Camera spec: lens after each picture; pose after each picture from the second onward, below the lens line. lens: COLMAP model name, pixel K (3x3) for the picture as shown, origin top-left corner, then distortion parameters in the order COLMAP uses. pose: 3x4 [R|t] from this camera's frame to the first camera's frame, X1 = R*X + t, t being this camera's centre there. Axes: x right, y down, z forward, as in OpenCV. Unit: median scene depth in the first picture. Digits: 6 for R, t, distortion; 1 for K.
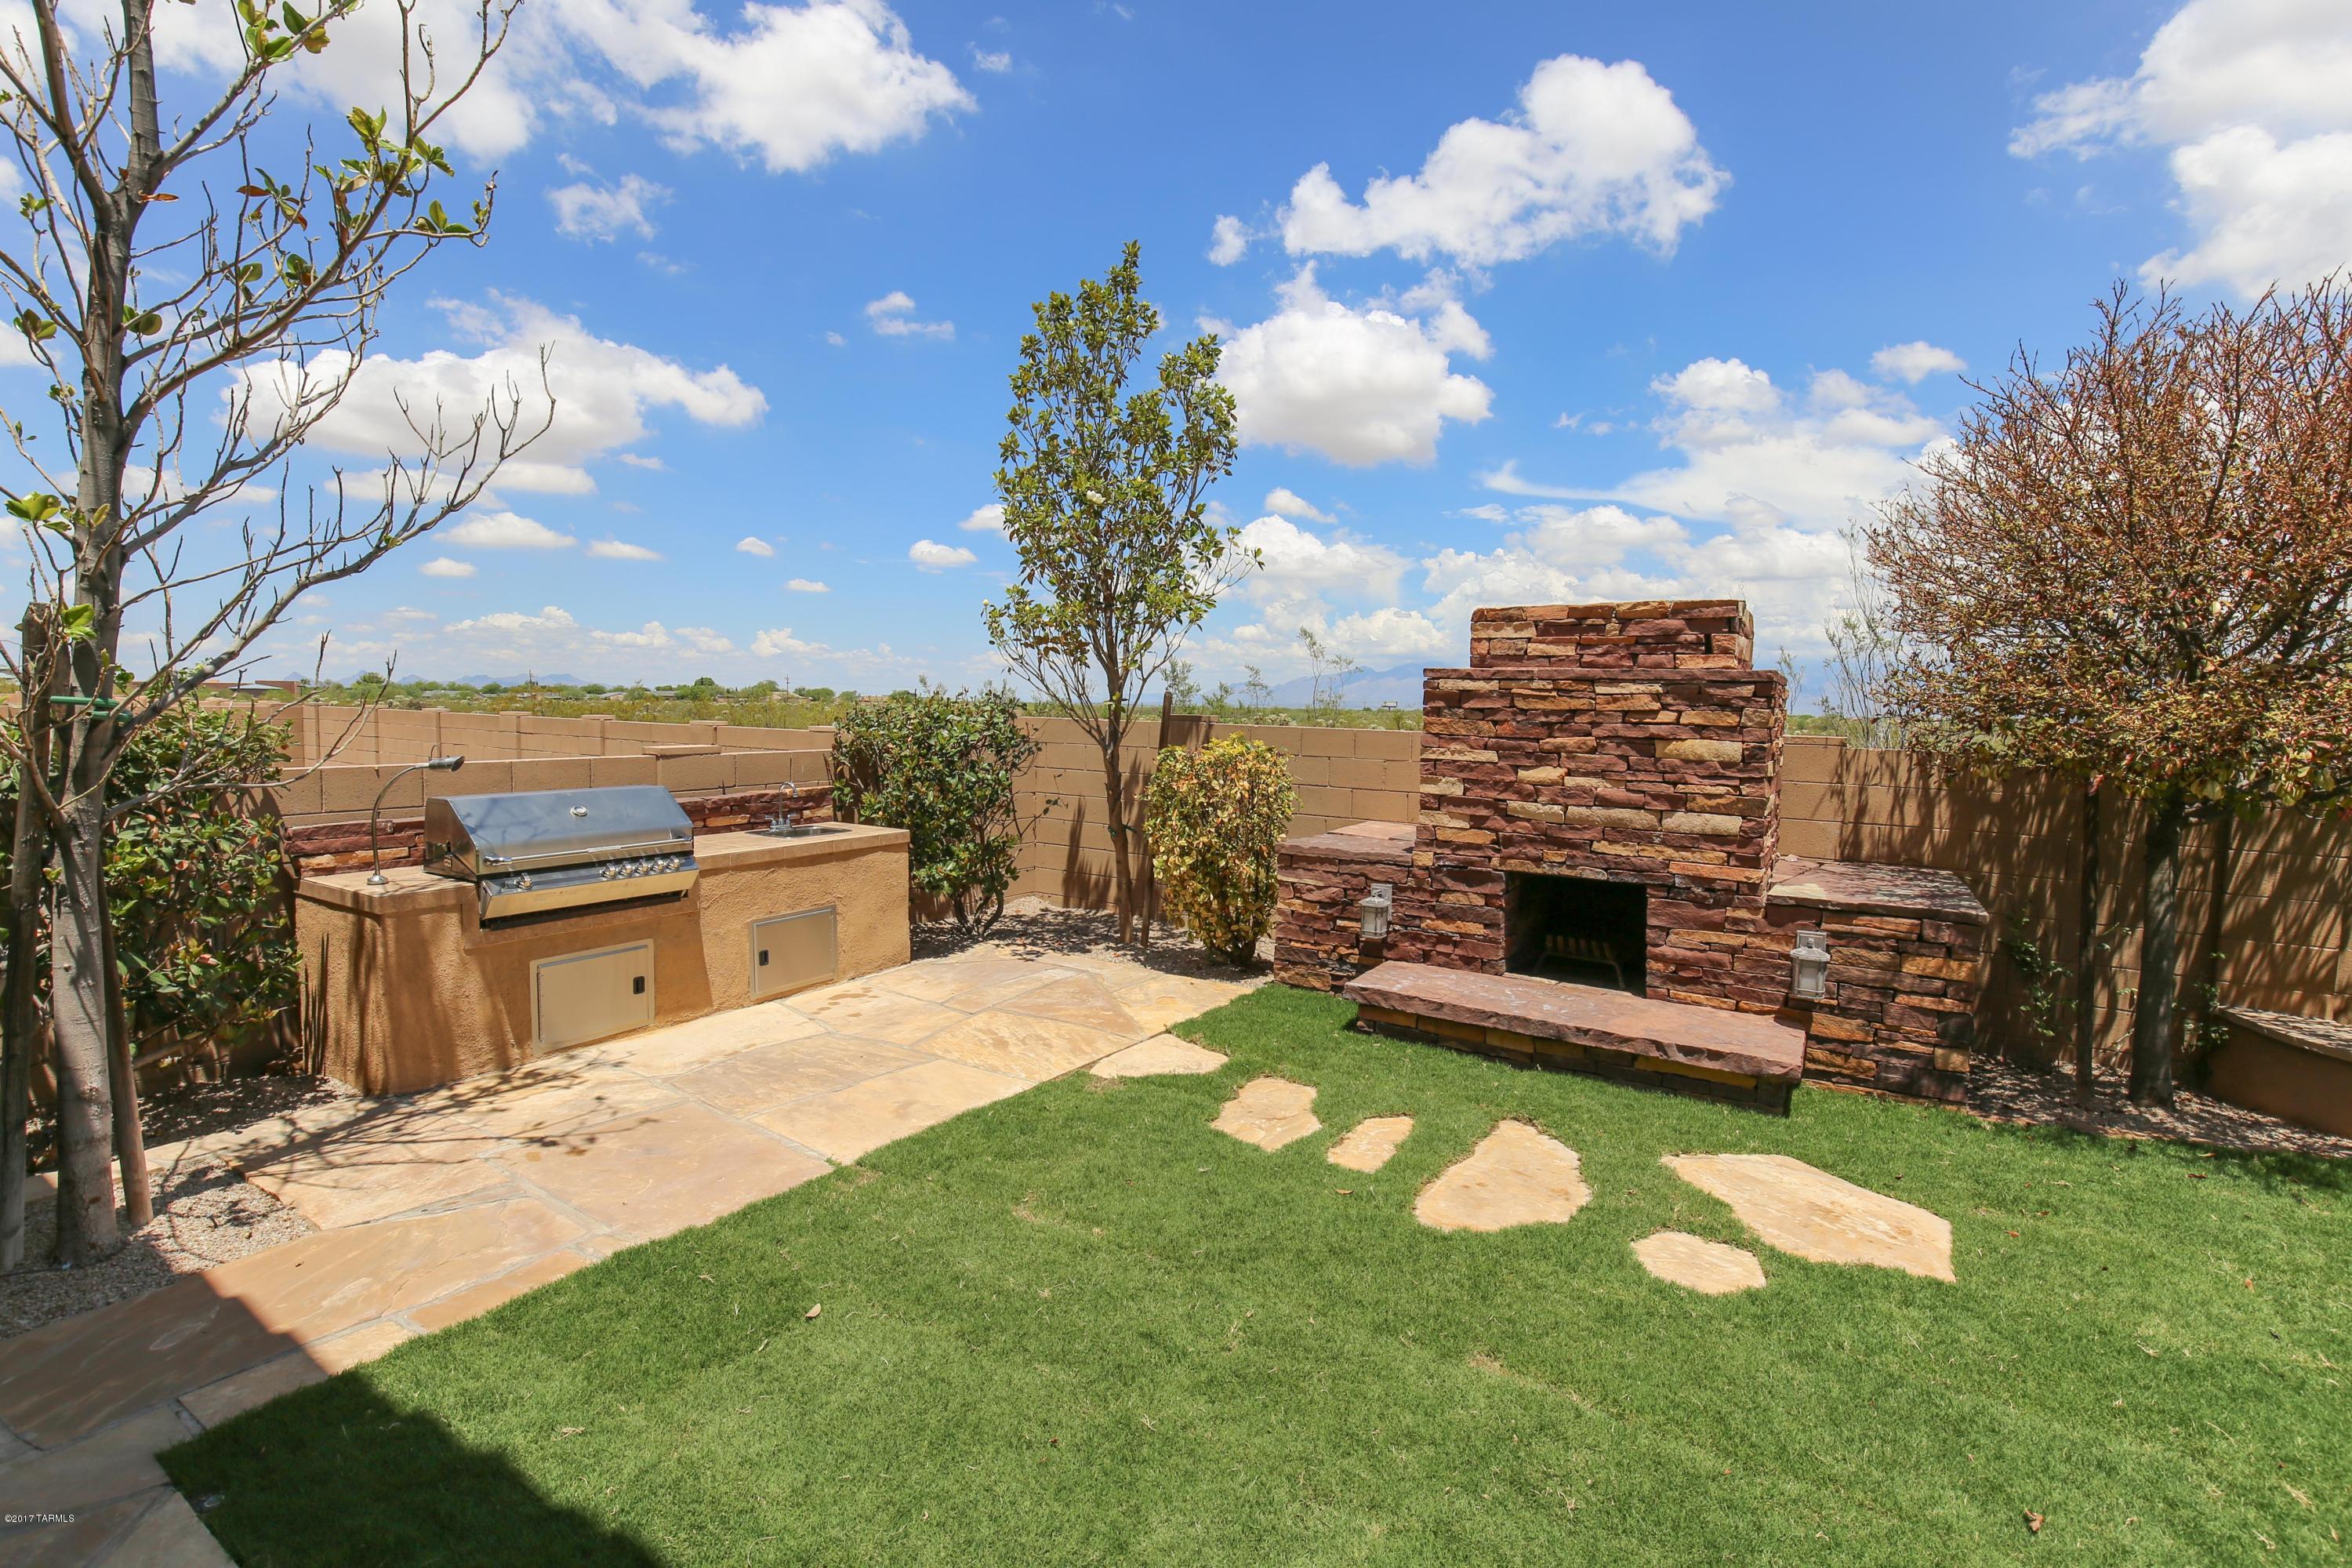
lens RADIAL K [[1076.5, 0, 1164.4], [0, 1076.5, 766.4], [0, 0, 1]] dist [-0.014989, 0.006844]
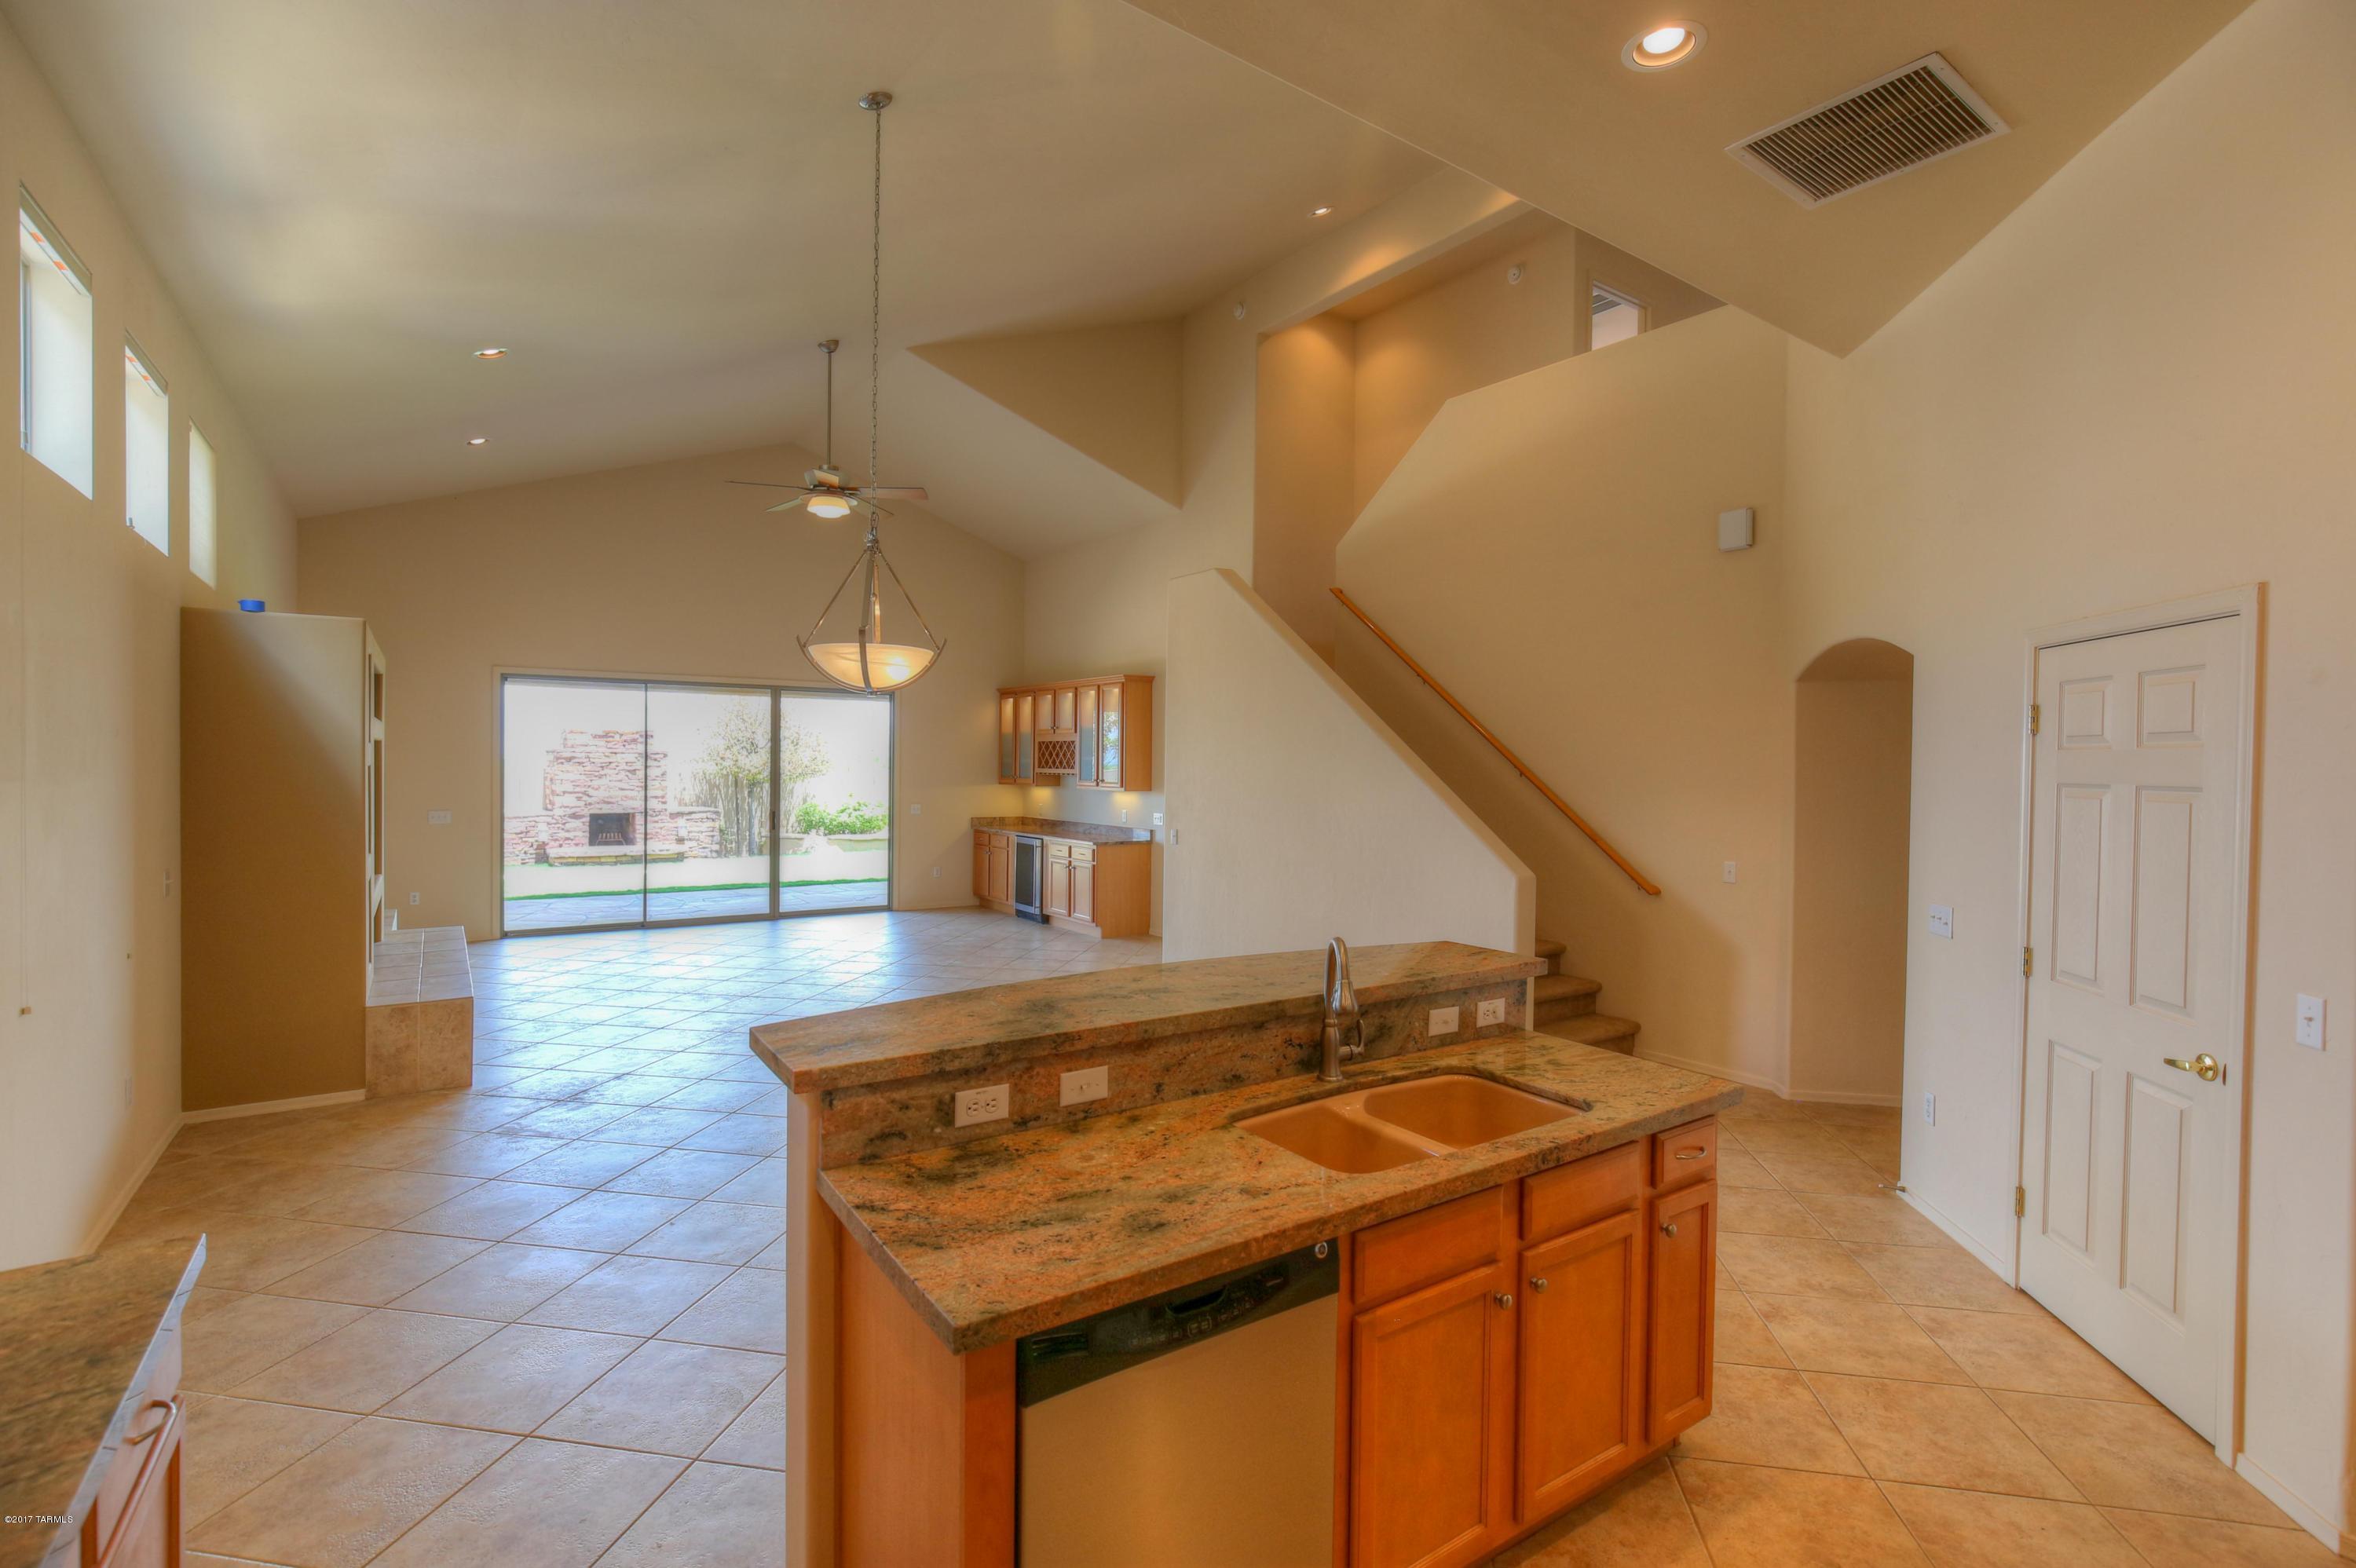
lens RADIAL K [[1078.3, 0, 1179.5], [0, 1078.3, 779.6], [0, 0, 1]] dist [-0.014989, 0.006844]
pose [[0.393036, -0.029888, 0.919037, -2.021888], [0.060192, 0.998164, 0.006719, 0.087768], [-0.917551, 0.052678, 0.394114, -1.954172]]
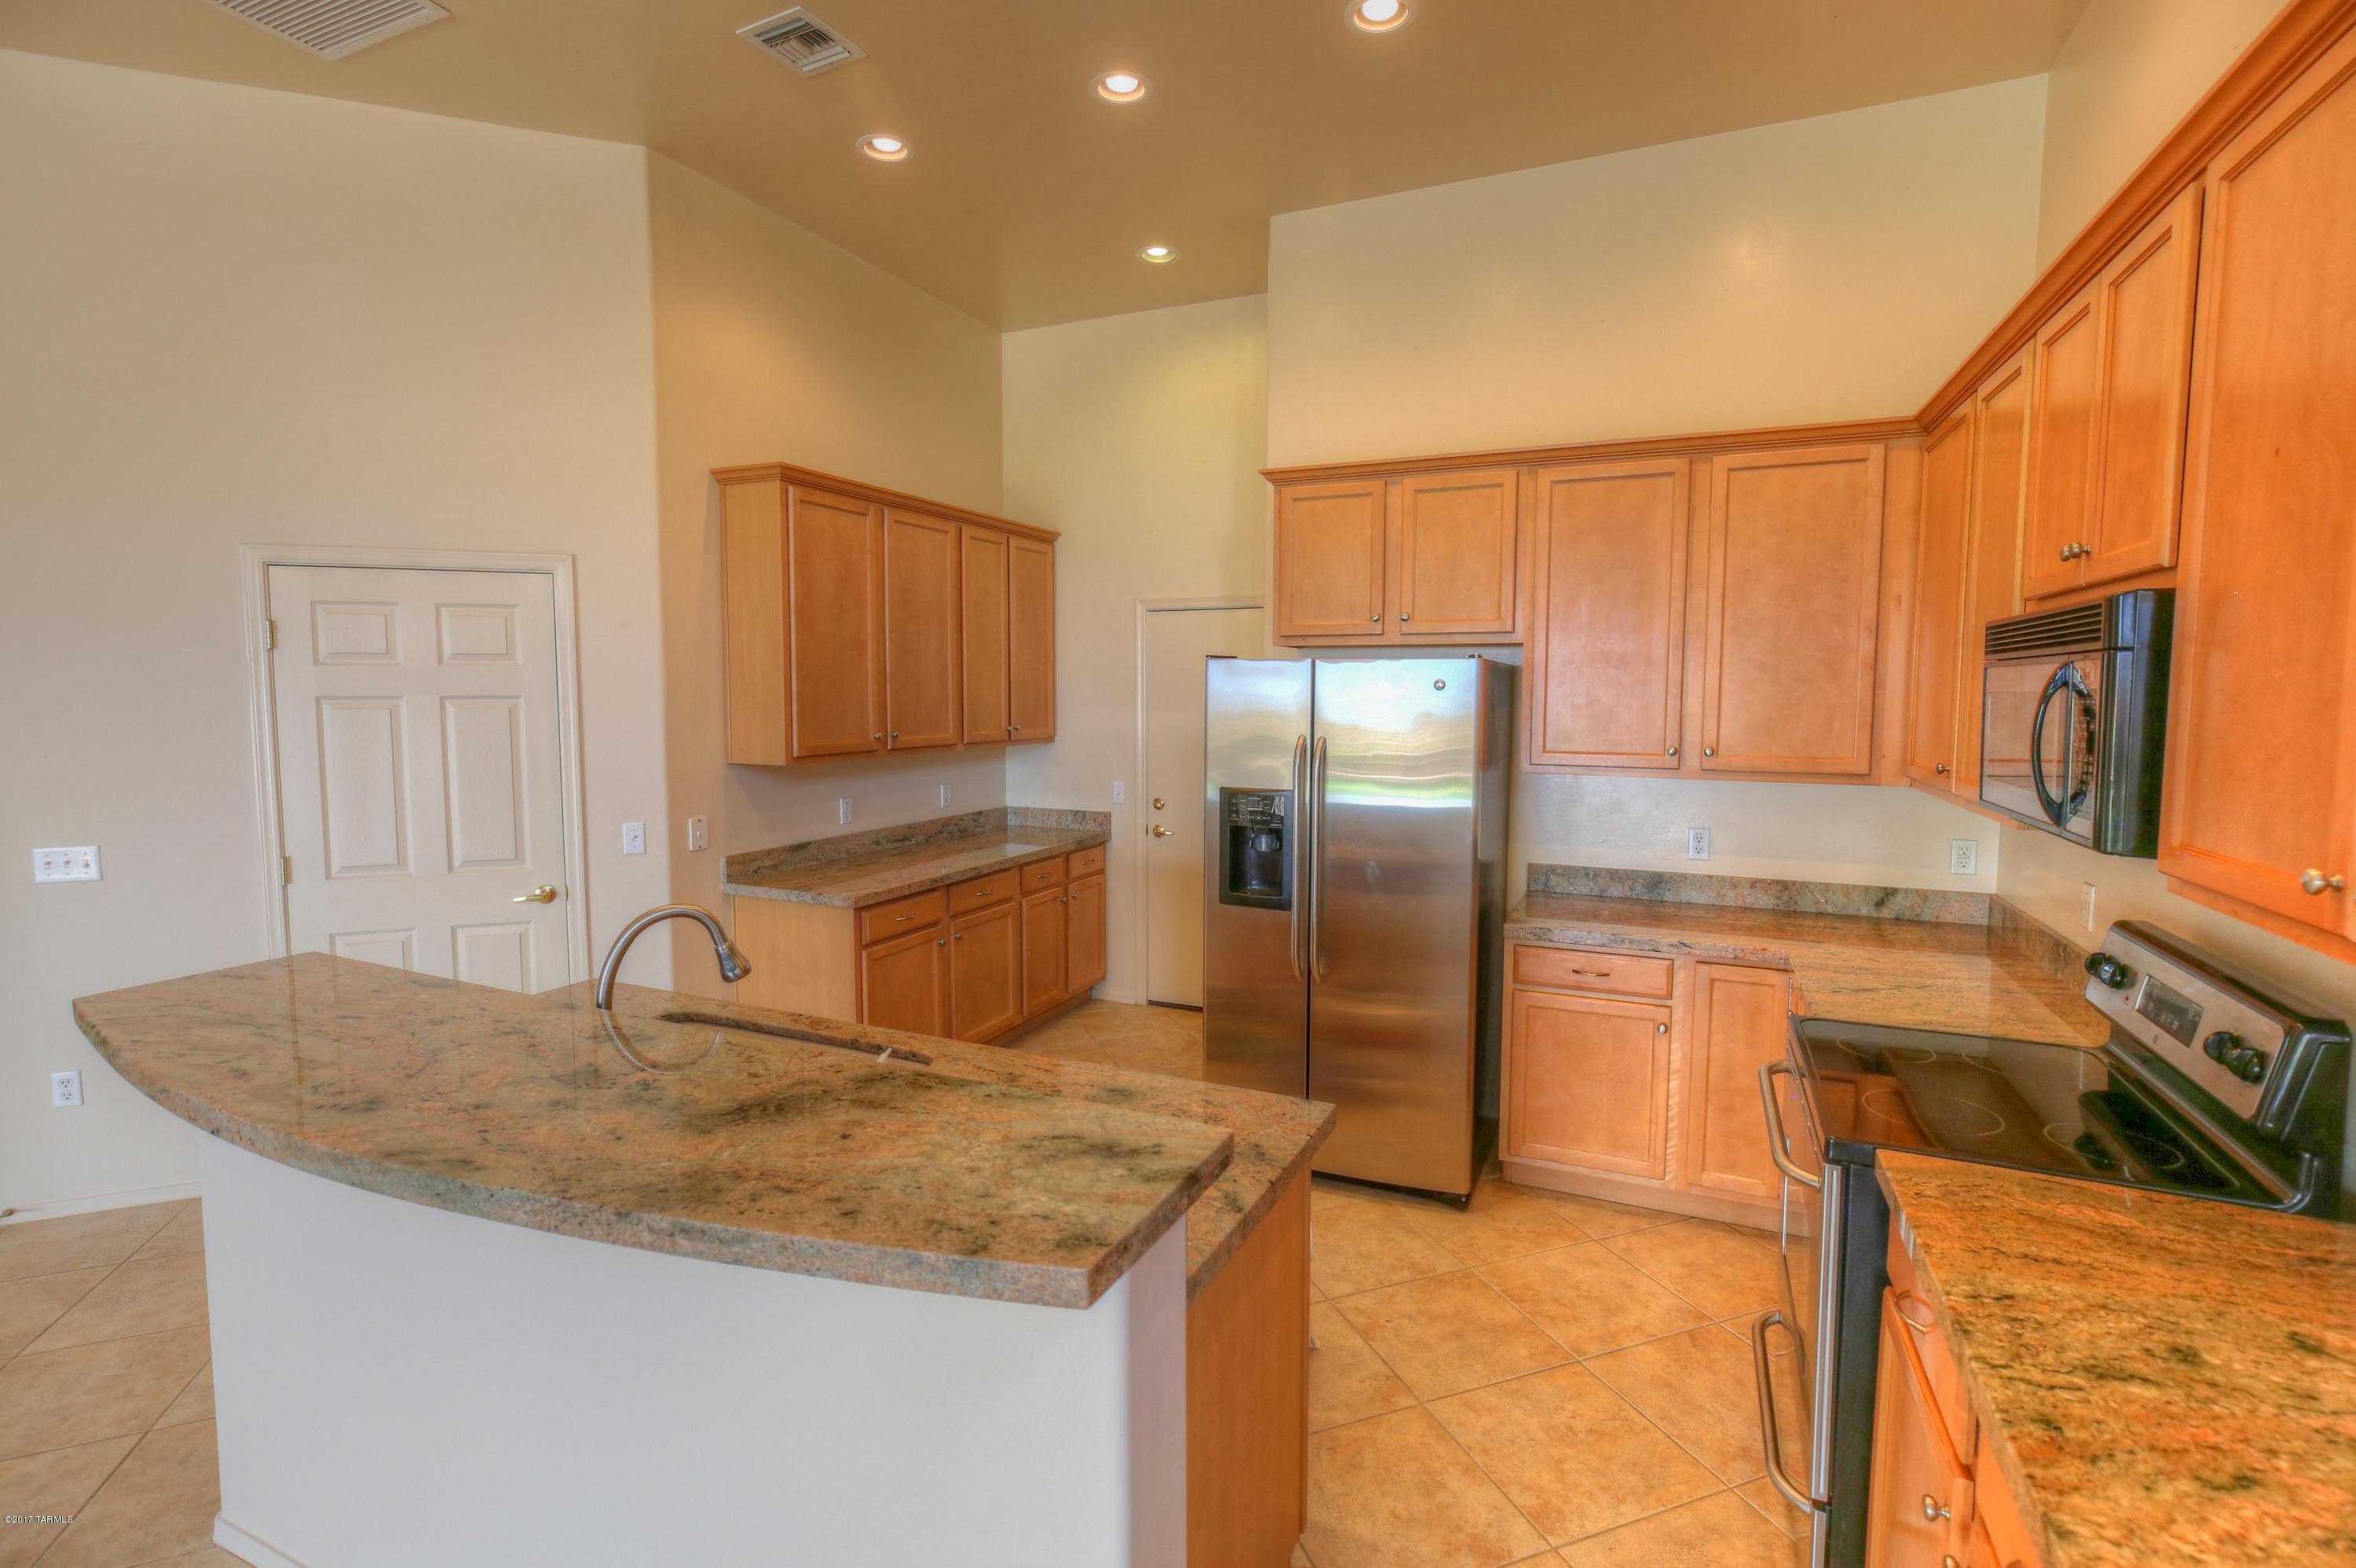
lens RADIAL K [[1078.3, 0, 1183.2], [0, 1078.3, 767.9], [0, 0, 1]] dist [-0.014989, 0.006844]
pose [[-0.990980, -0.008831, -0.133719, -1.686687], [-0.028313, 0.989099, 0.144501, 0.056327], [0.130985, 0.146984, -0.980428, -1.434047]]
